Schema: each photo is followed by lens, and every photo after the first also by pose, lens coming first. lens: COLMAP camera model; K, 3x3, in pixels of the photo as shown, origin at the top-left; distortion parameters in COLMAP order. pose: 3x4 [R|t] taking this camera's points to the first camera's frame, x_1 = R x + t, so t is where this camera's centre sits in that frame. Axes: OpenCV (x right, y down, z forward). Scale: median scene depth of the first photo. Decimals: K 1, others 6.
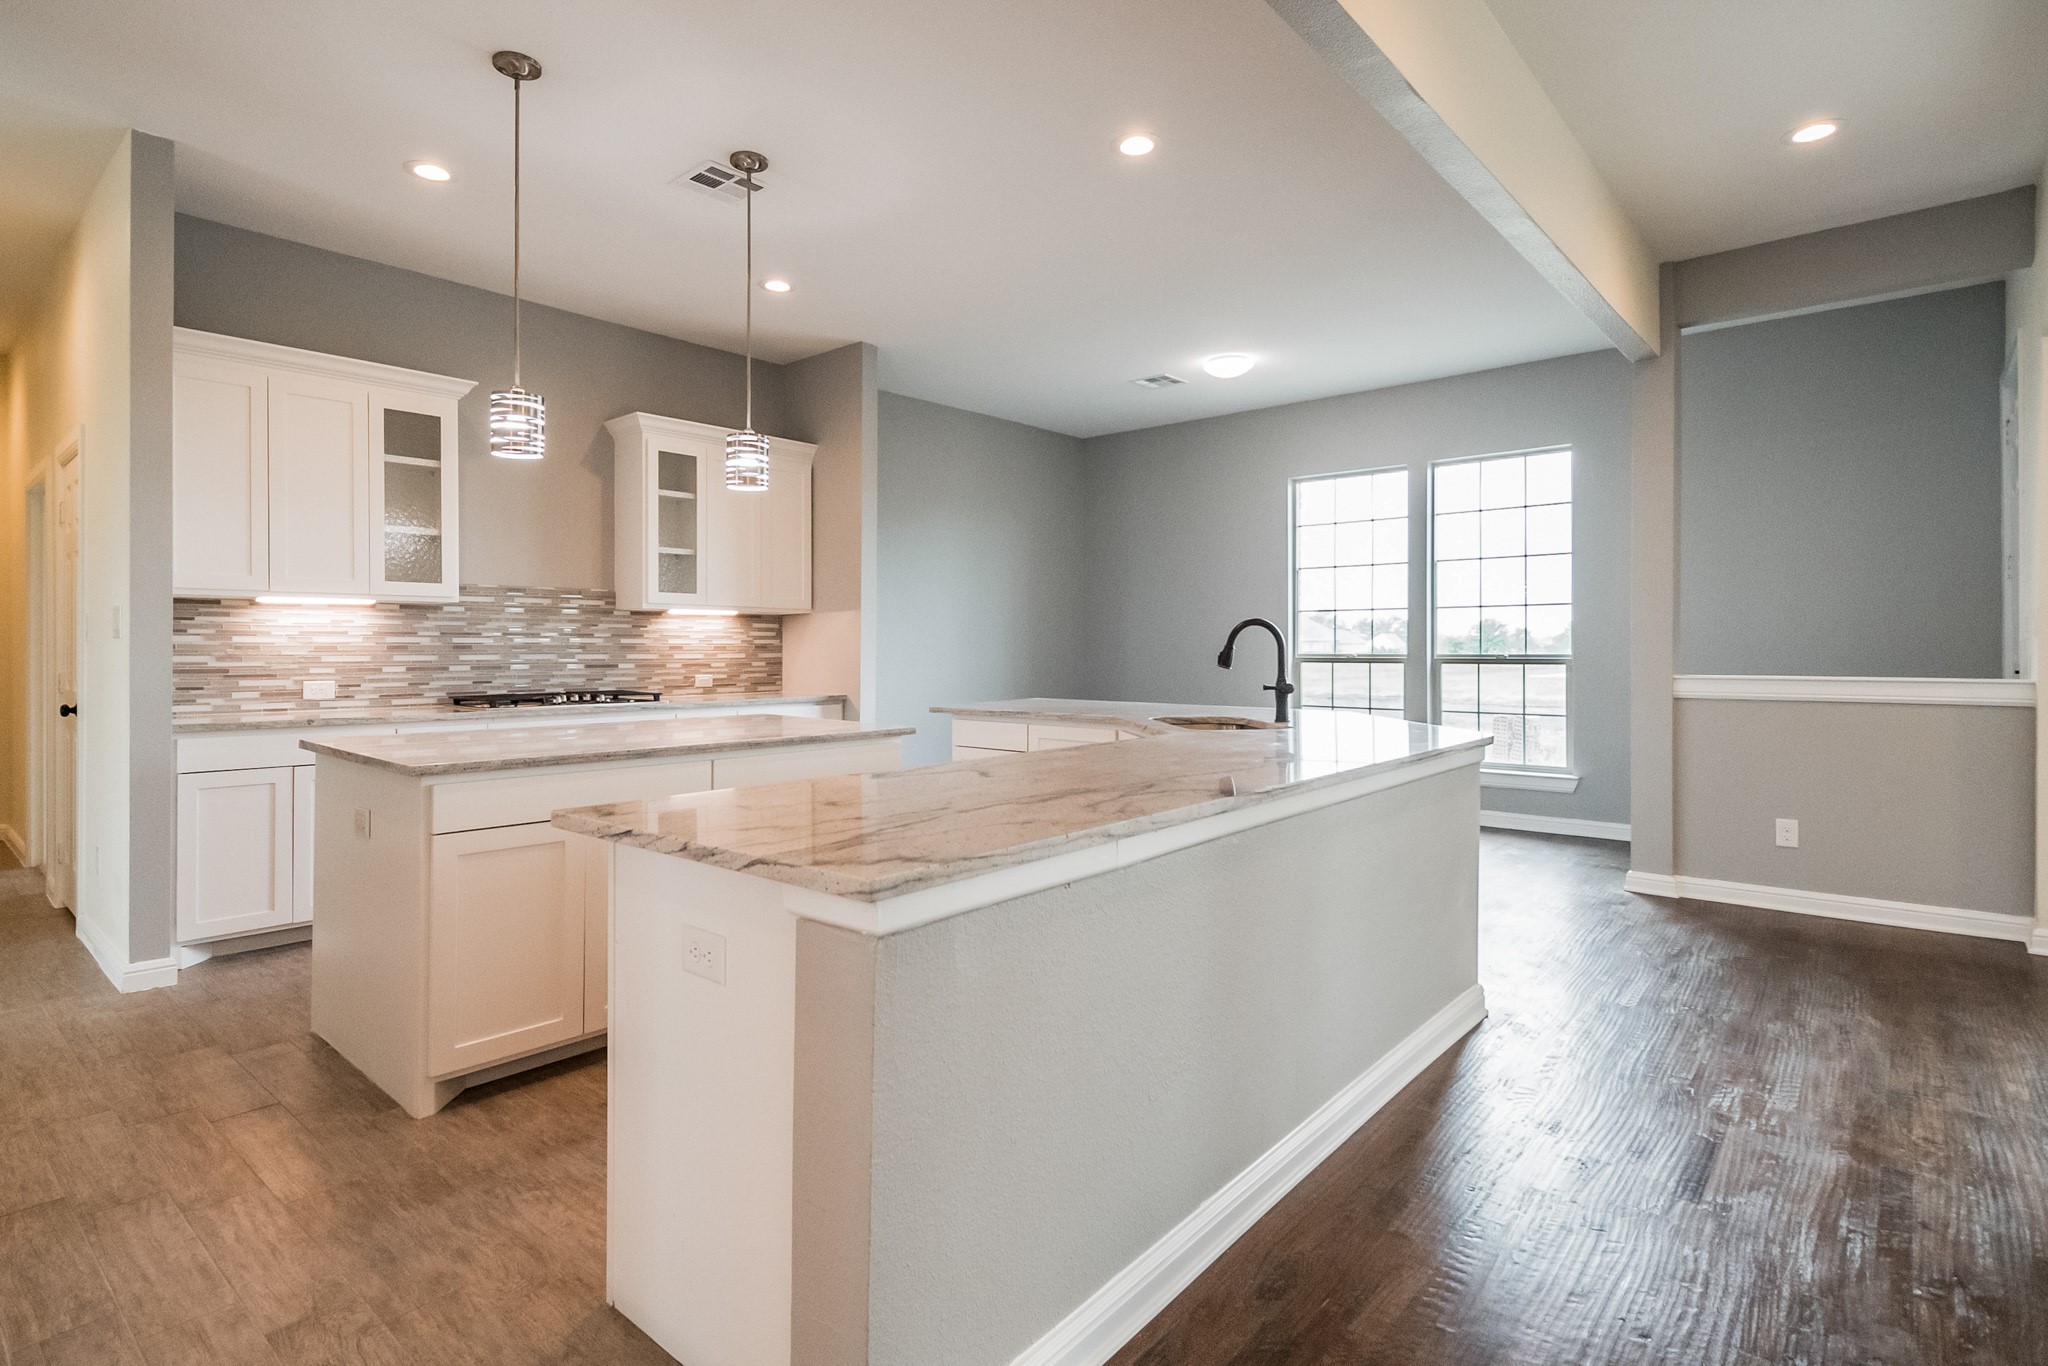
lens RADIAL K [[1011.1, 0, 1000.6], [0, 1011.1, 652.2], [0, 0, 1]] dist [0.012859, -0.008206]
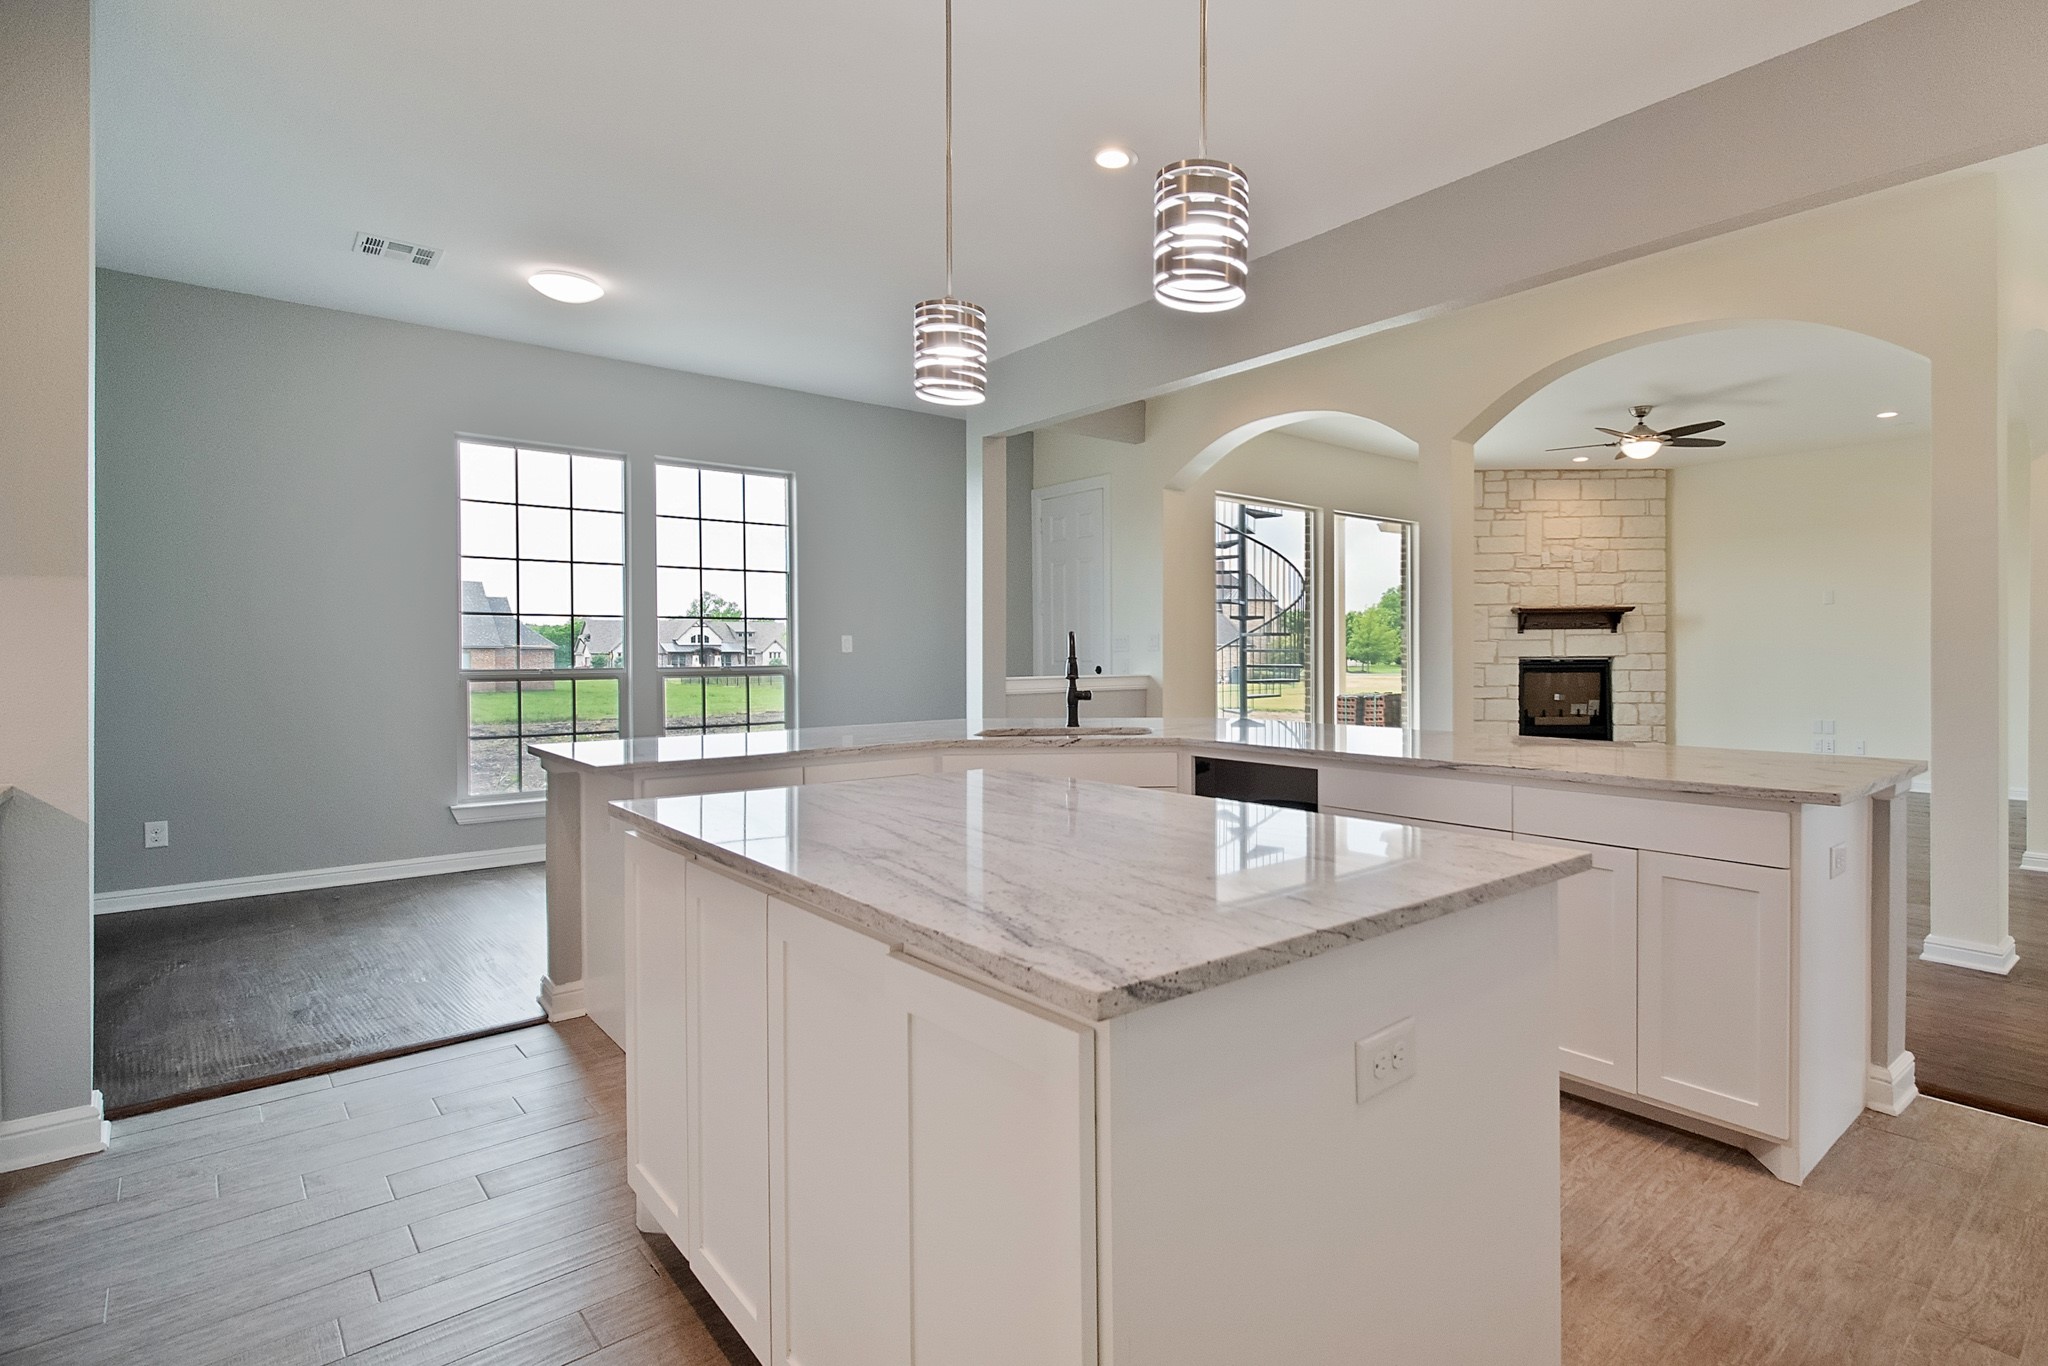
lens RADIAL K [[1011.1, 0, 1205.3], [0, 1011.1, 662.0], [0, 0, 1]] dist [0.012859, -0.008206]
pose [[0.073375, -0.009444, 0.997260, -0.517149], [0.010526, 0.999907, 0.008695, -0.006164], [-0.997249, 0.009859, 0.073468, 0.502605]]
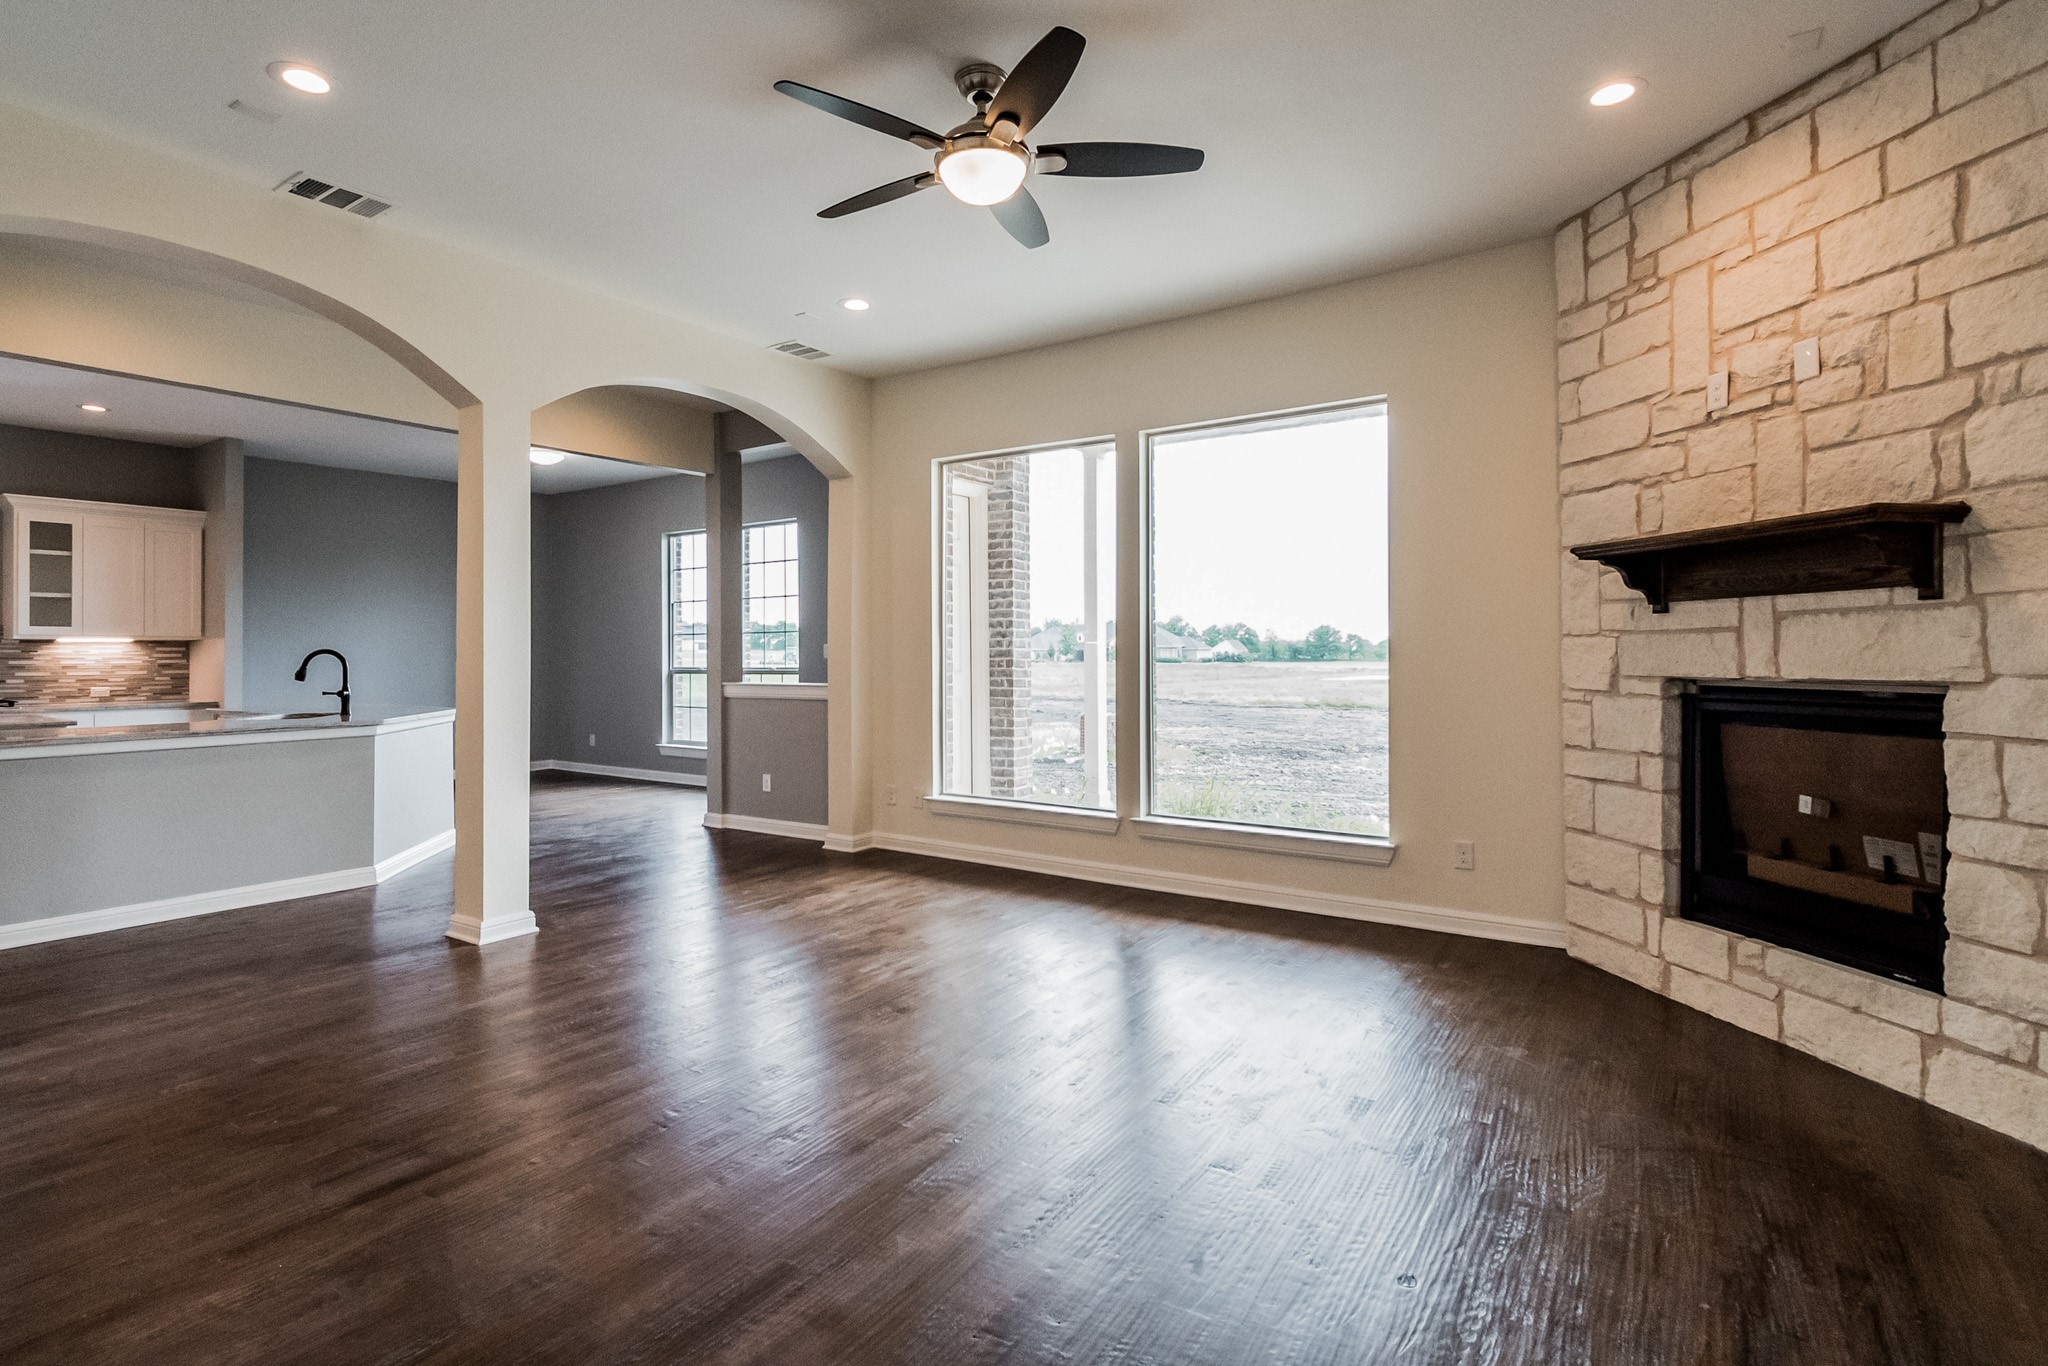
lens RADIAL K [[1011.1, 0, 997.7], [0, 1011.1, 647.1], [0, 0, 1]] dist [0.012859, -0.008206]
pose [[0.992550, -0.003986, 0.121777, 0.705497], [0.005527, 0.999909, -0.012317, -0.007299], [-0.121716, 0.012898, 0.992481, -0.443721]]
